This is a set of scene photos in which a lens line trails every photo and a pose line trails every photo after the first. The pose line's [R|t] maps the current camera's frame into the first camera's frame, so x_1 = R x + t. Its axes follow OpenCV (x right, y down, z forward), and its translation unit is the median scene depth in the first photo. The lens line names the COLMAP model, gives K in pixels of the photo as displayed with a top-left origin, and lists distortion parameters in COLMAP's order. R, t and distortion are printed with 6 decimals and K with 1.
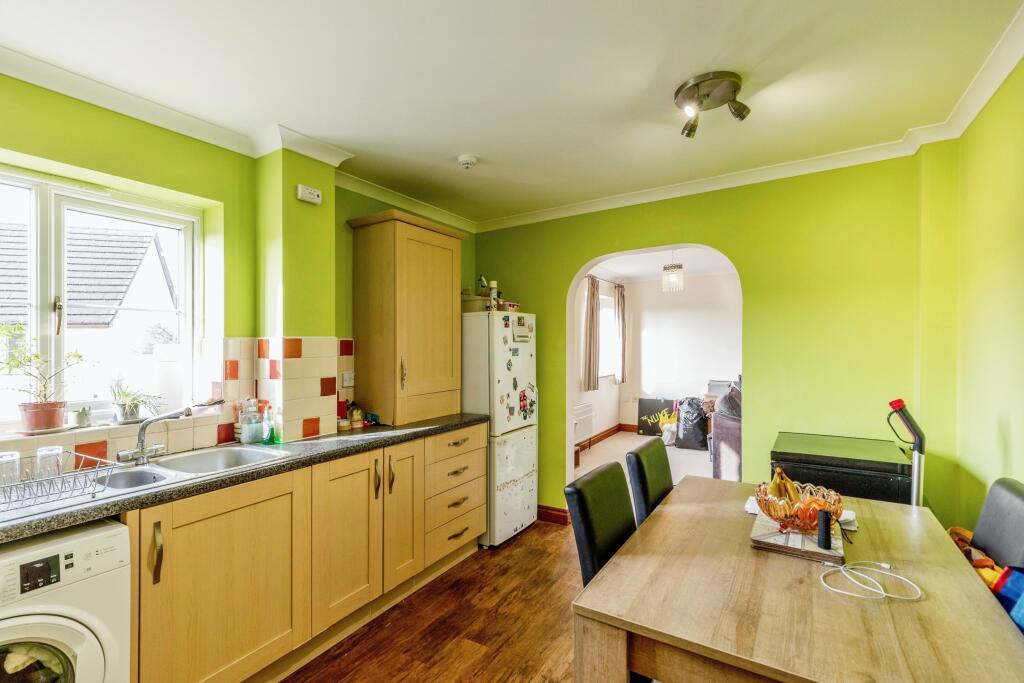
lens RADIAL K [[473.7, 0, 481.2], [0, 473.7, 348.4], [0, 0, 1]] dist [0.010061, -0.000100]
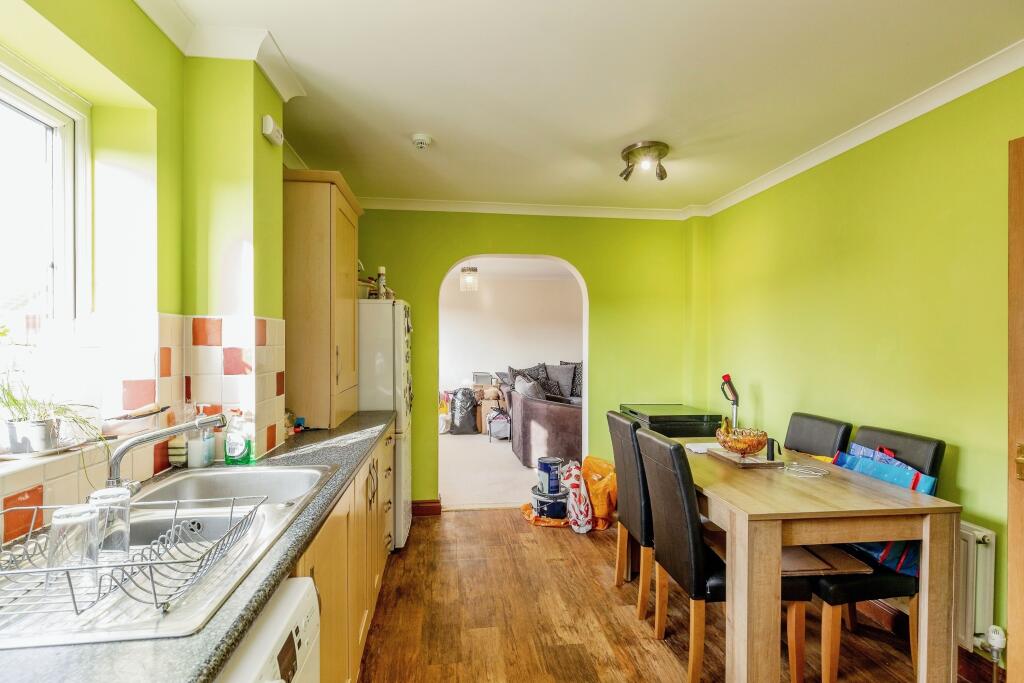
lens RADIAL K [[496.5, 0, 506.6], [0, 496.5, 346.5], [0, 0, 1]] dist [0.004497, -0.000665]
pose [[0.755811, 0.011677, 0.654685, -0.603158], [-0.014119, 0.999899, -0.001535, 0.016999], [-0.654637, -0.008083, 0.755900, 0.151010]]
